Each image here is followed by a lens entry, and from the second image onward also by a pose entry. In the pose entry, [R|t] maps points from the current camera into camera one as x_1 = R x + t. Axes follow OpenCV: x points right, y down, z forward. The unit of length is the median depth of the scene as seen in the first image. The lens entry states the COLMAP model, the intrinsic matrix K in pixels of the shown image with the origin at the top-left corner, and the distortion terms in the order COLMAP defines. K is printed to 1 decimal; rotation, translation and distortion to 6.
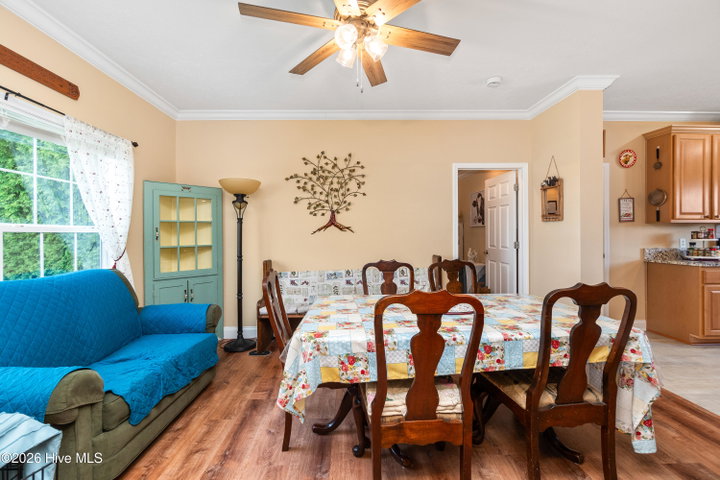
lens RADIAL K [[310.8, 0, 355.6], [0, 310.8, 242.6], [0, 0, 1]] dist [-0.011463, 0.002308]
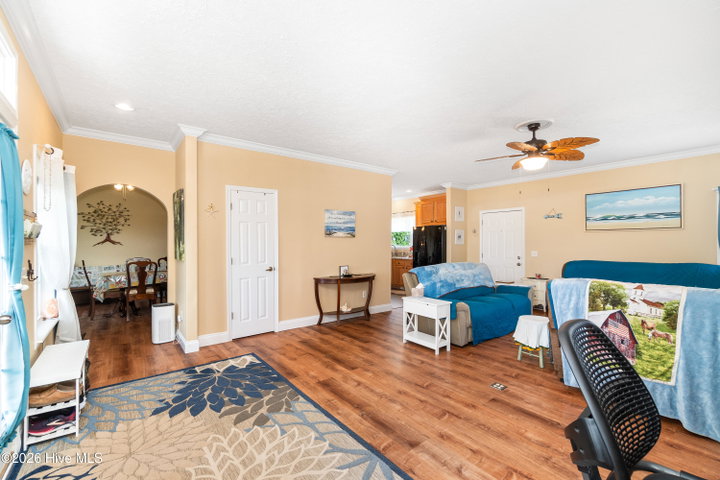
lens RADIAL K [[310.8, 0, 351.6], [0, 310.8, 243.6], [0, 0, 1]] dist [-0.011463, 0.002308]
pose [[0.809773, 0.006904, 0.586703, 0.021903], [-0.000924, 0.999945, -0.010491, -0.024697], [-0.586743, 0.007954, 0.809734, -1.331792]]
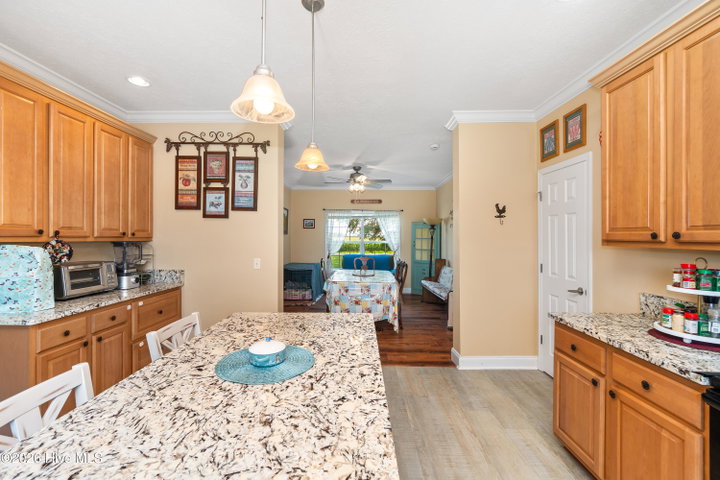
lens RADIAL K [[310.8, 0, 357.5], [0, 310.8, 236.7], [0, 0, 1]] dist [-0.011463, 0.002308]
pose [[-0.031585, 0.003486, -0.999495, 1.523511], [-0.015556, 0.999871, 0.003979, -0.073979], [0.999380, 0.015674, -0.031527, 0.540552]]
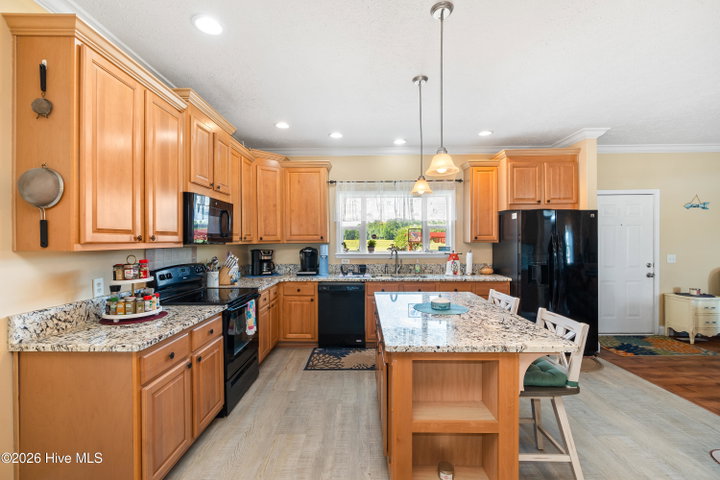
lens RADIAL K [[310.8, 0, 350.9], [0, 310.8, 239.2], [0, 0, 1]] dist [-0.011463, 0.002308]
pose [[0.054425, 0.005601, 0.998502, 0.596337], [0.013768, 0.999885, -0.006359, -0.070242], [-0.998423, 0.014094, 0.054341, 0.573170]]
